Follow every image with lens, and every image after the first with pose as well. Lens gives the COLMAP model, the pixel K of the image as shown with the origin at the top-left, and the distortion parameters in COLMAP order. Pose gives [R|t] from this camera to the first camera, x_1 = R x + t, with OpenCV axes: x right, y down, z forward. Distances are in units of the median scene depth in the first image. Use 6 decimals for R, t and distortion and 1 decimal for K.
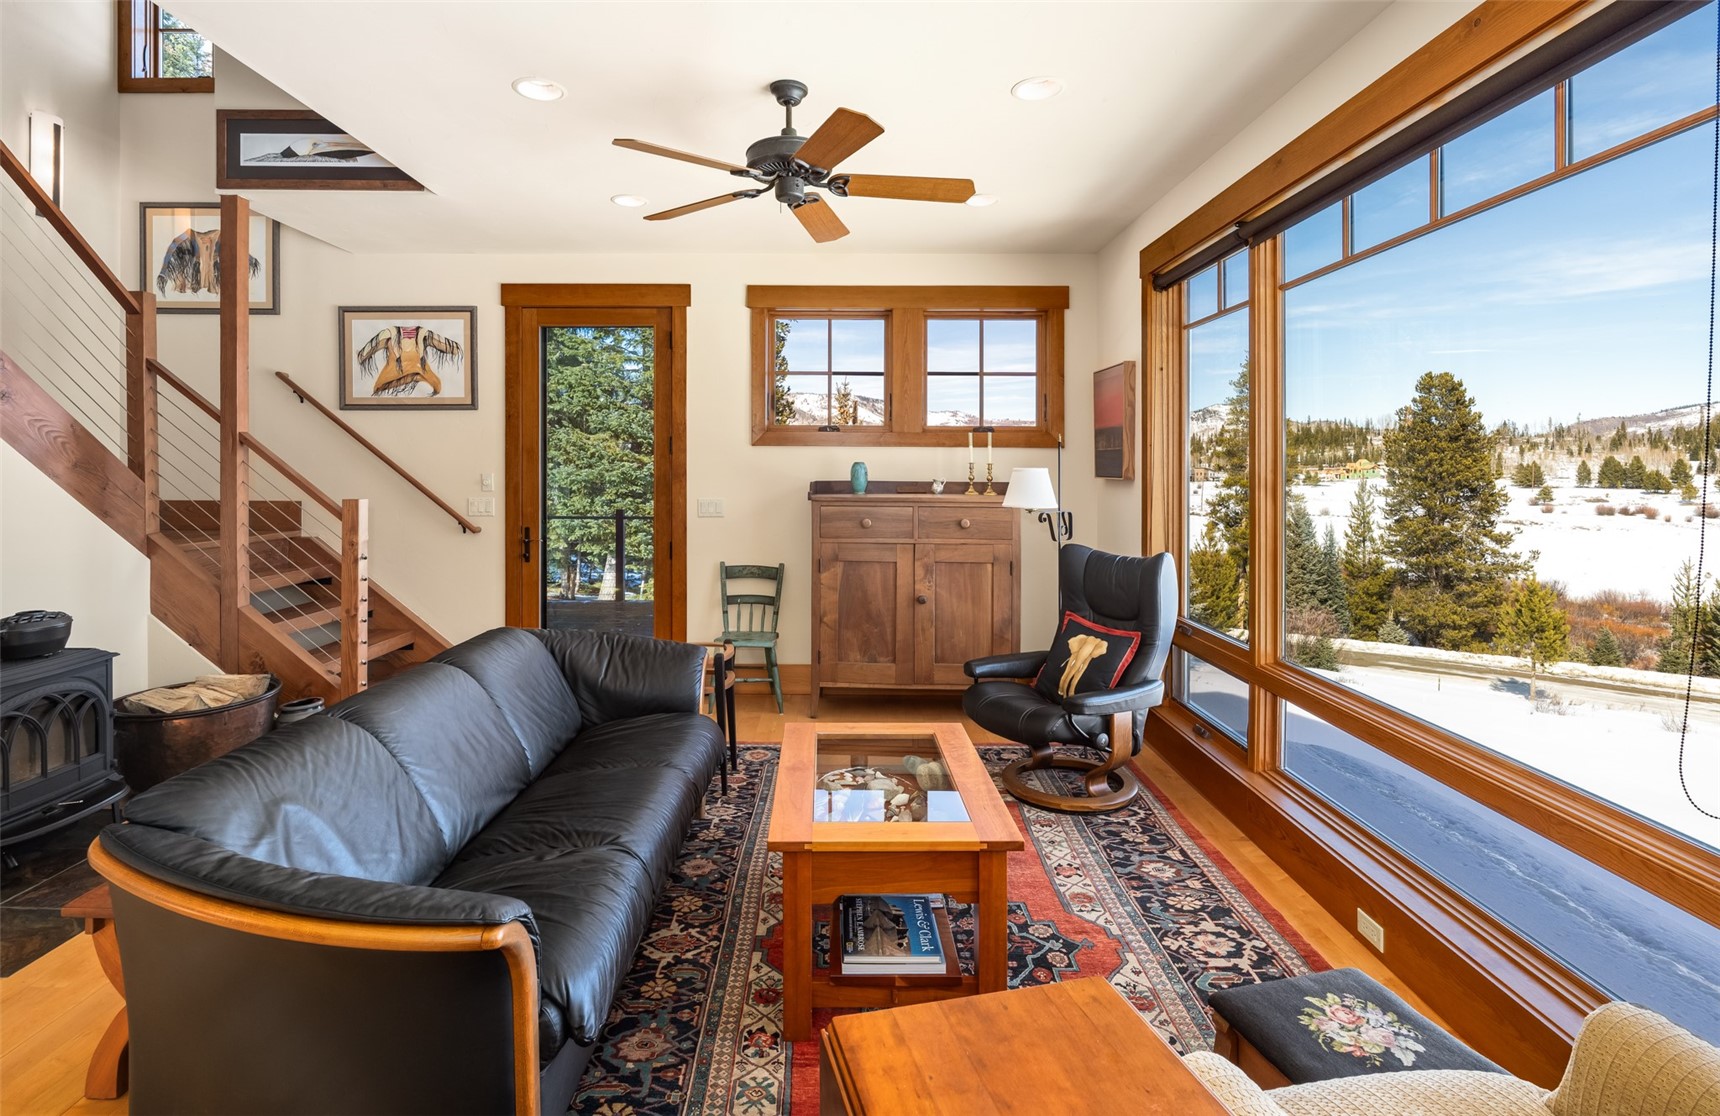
lens RADIAL K [[813.7, 0, 810.7], [0, 813.7, 473.3], [0, 0, 1]] dist [0.000969, -0.003086]
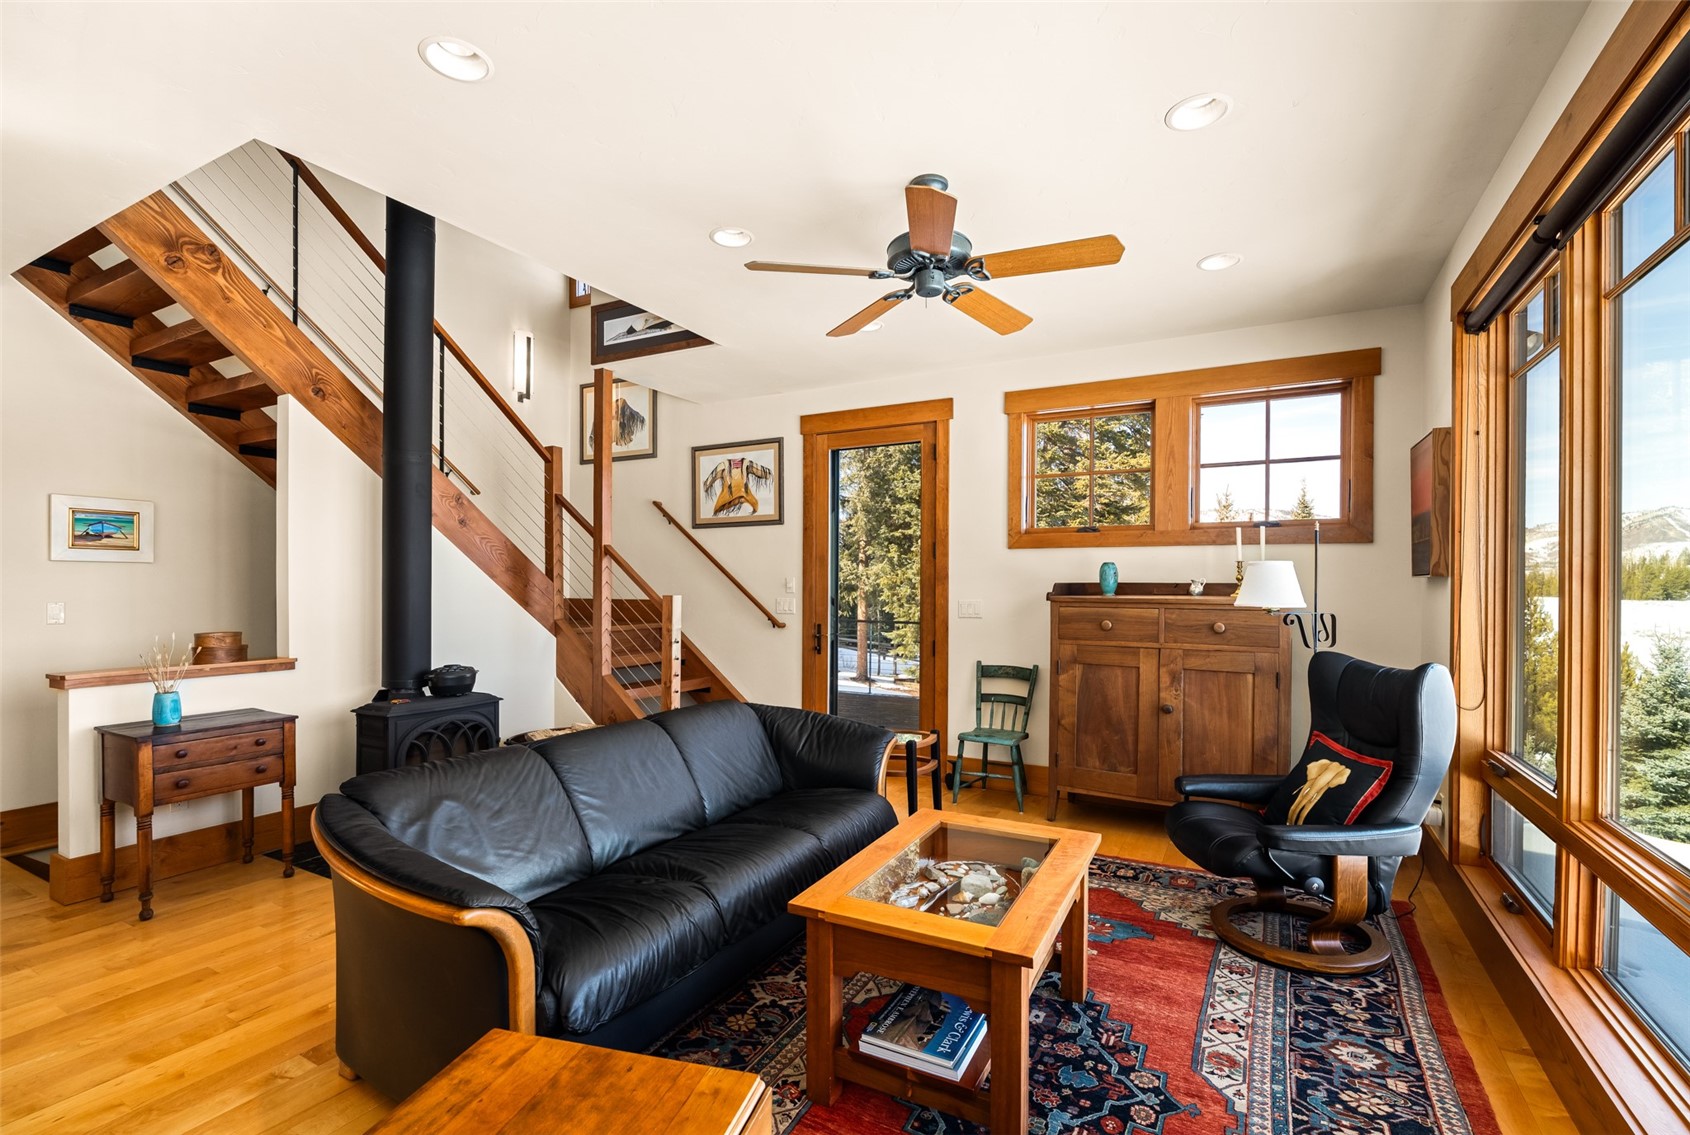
lens RADIAL K [[746.3, 0, 833.9], [0, 746.3, 593.0], [0, 0, 1]] dist [-0.000756, 0.000183]
pose [[0.889413, 0.004440, -0.457082, 0.248679], [-0.003196, 0.999989, 0.003495, 0.029080], [0.457092, -0.001648, 0.889418, 0.099974]]
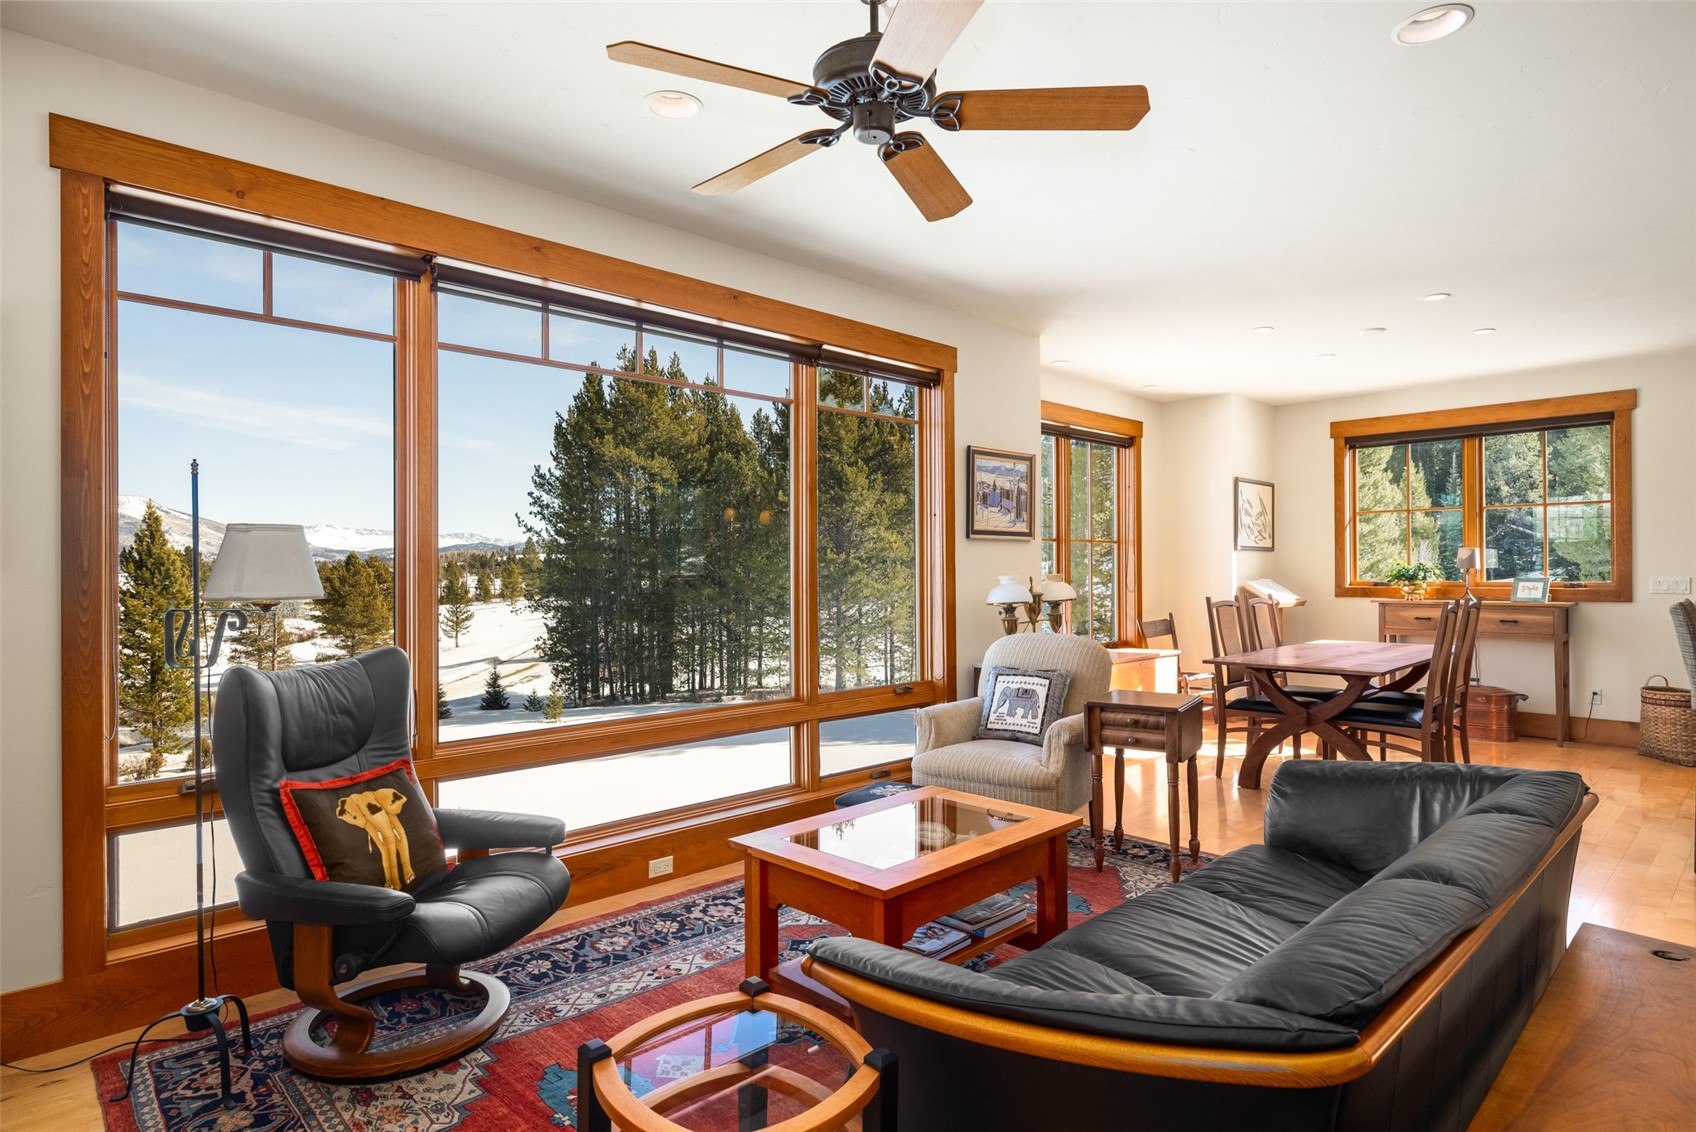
lens RADIAL K [[902.7, 0, 846.2], [0, 902.7, 570.1], [0, 0, 1]] dist [-0.024725, 0.000176]
pose [[-0.718710, 0.004207, 0.695297, -0.440819], [0.006113, 0.999981, 0.000268, 0.026131], [-0.695283, 0.004443, -0.718722, 1.291195]]
